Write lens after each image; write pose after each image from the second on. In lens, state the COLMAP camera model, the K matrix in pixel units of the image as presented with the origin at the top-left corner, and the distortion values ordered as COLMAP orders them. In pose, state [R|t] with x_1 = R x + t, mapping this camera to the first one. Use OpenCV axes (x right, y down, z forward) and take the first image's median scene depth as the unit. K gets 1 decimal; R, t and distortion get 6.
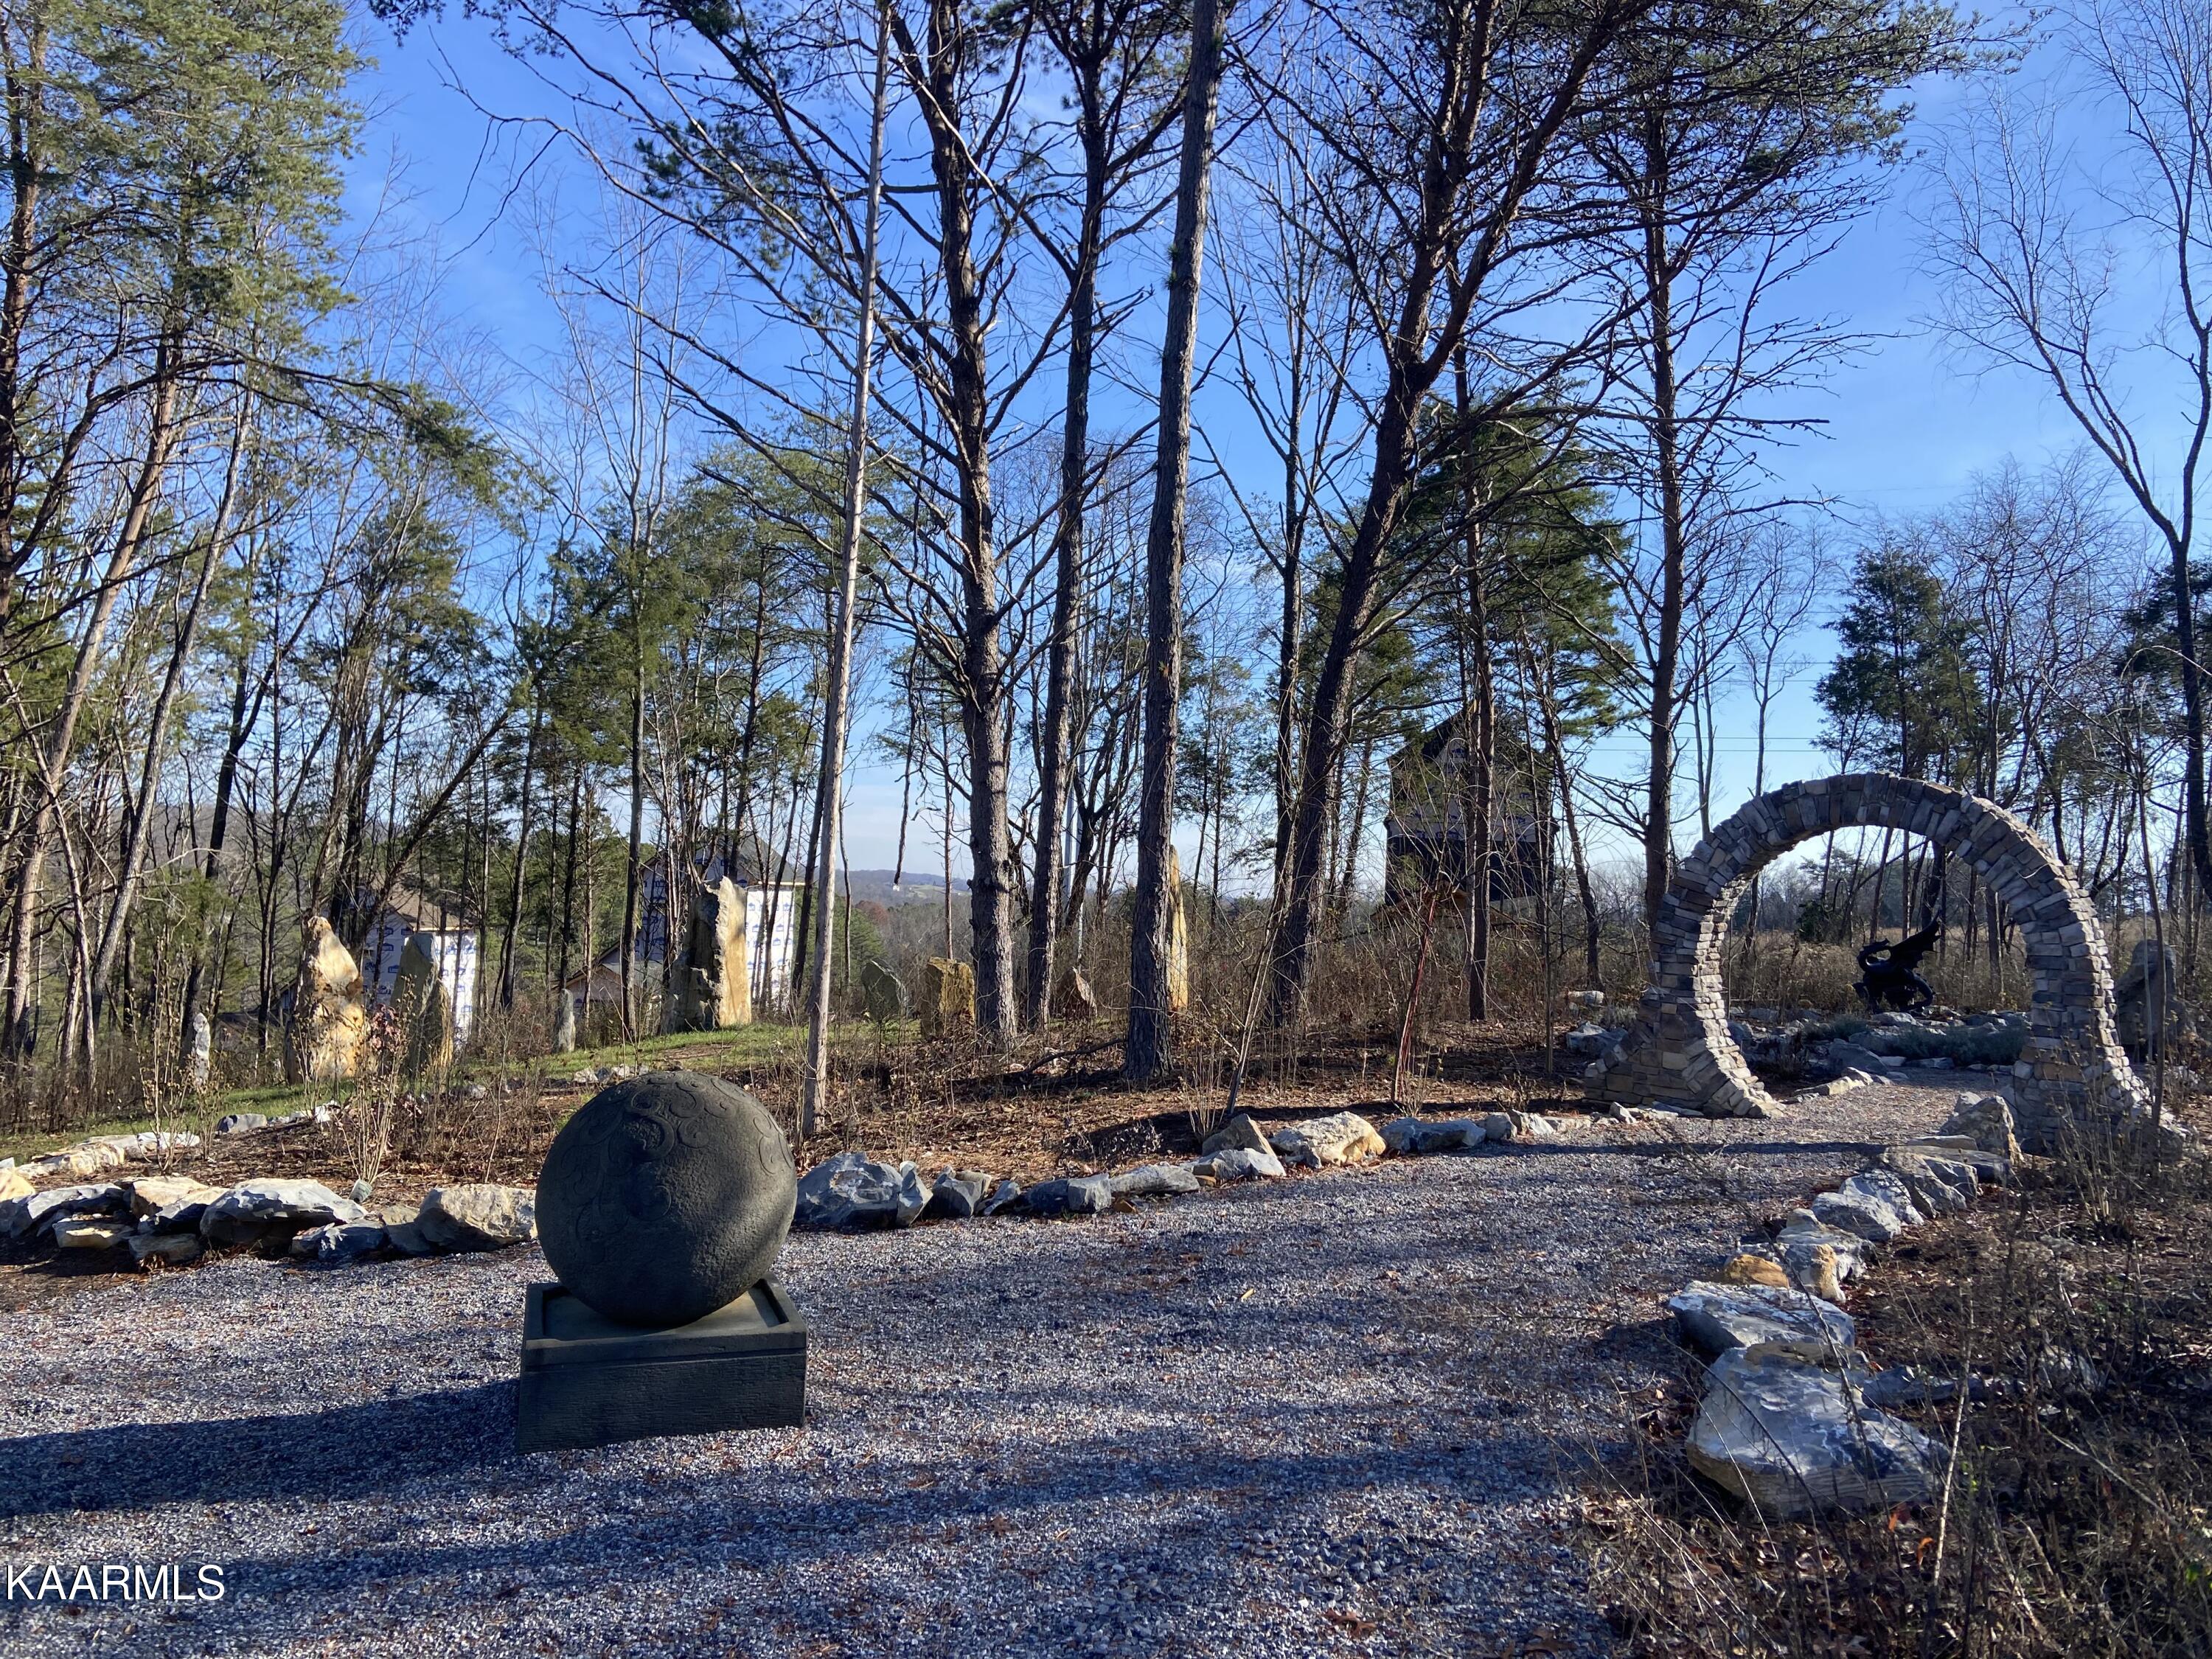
lens RADIAL K [[1638.3, 0, 1106.0], [0, 1638.3, 829.5], [0, 0, 1]] dist [0.148963, -0.182025]
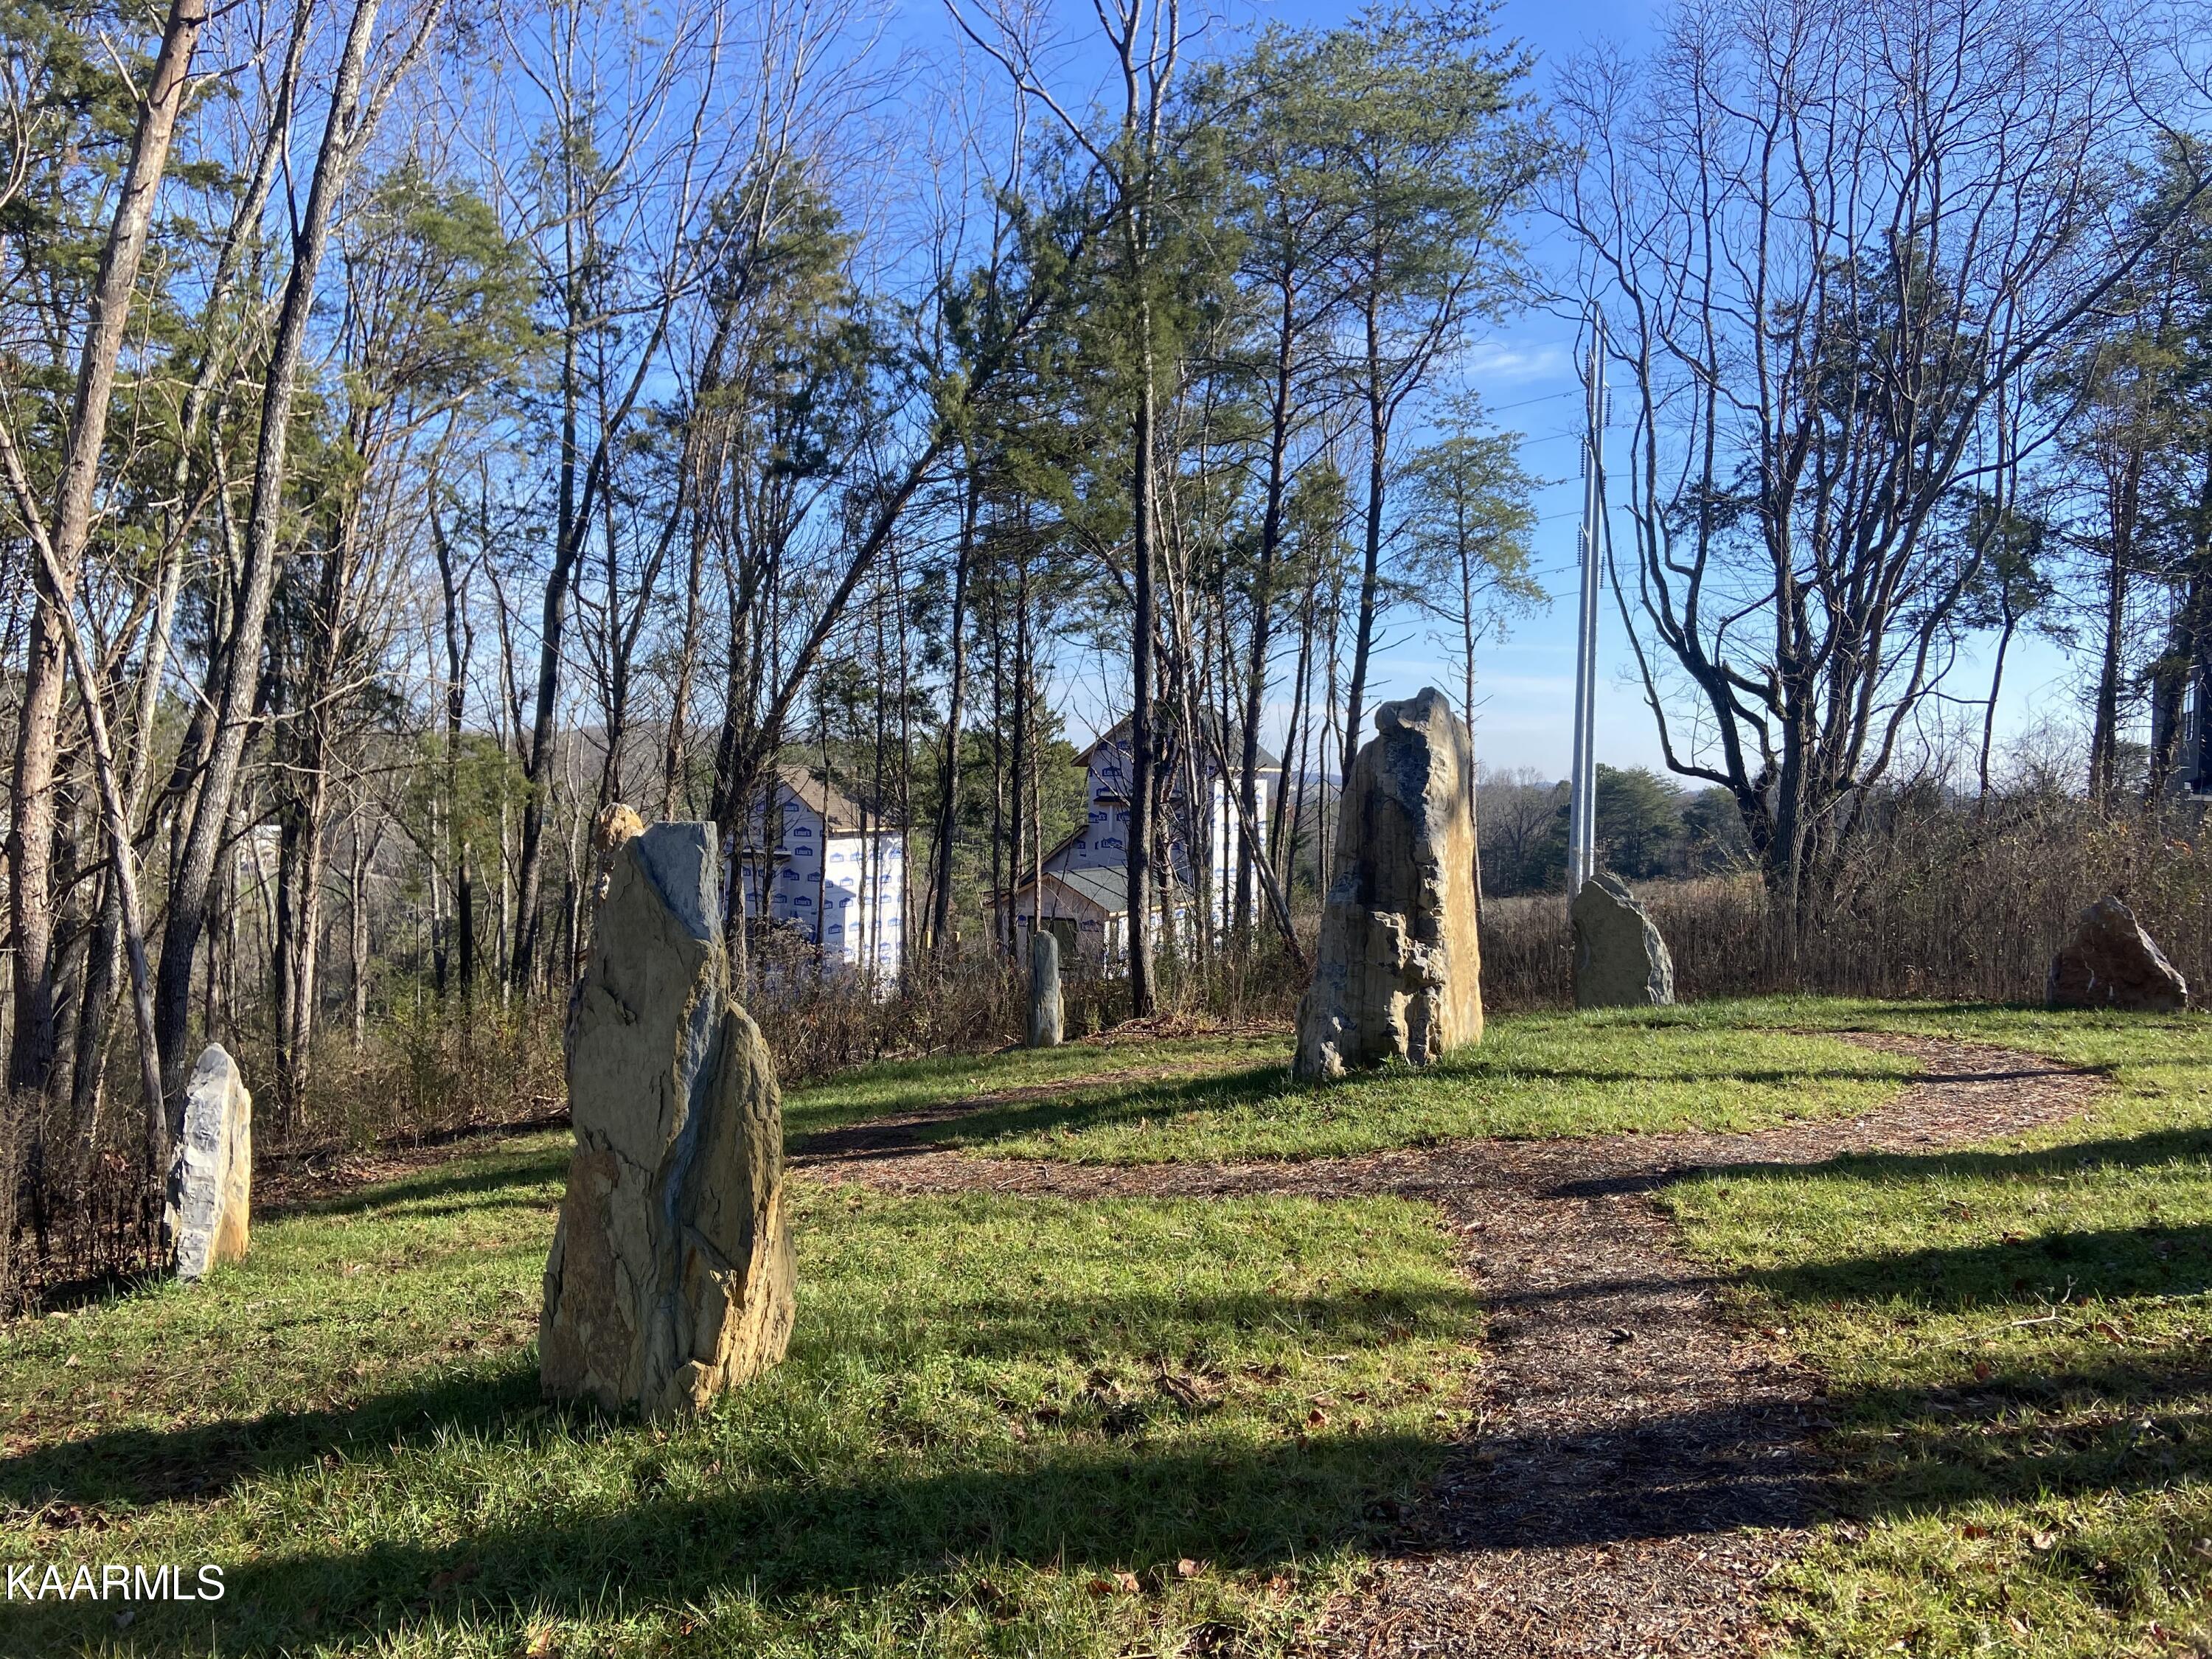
lens RADIAL K [[1638.3, 0, 1106.0], [0, 1638.3, 829.5], [0, 0, 1]] dist [0.148963, -0.182025]
pose [[0.971755, -0.014755, -0.235528, -0.143679], [0.028712, 0.998021, 0.055939, 0.025725], [0.234237, -0.061121, 0.970256, 0.387318]]
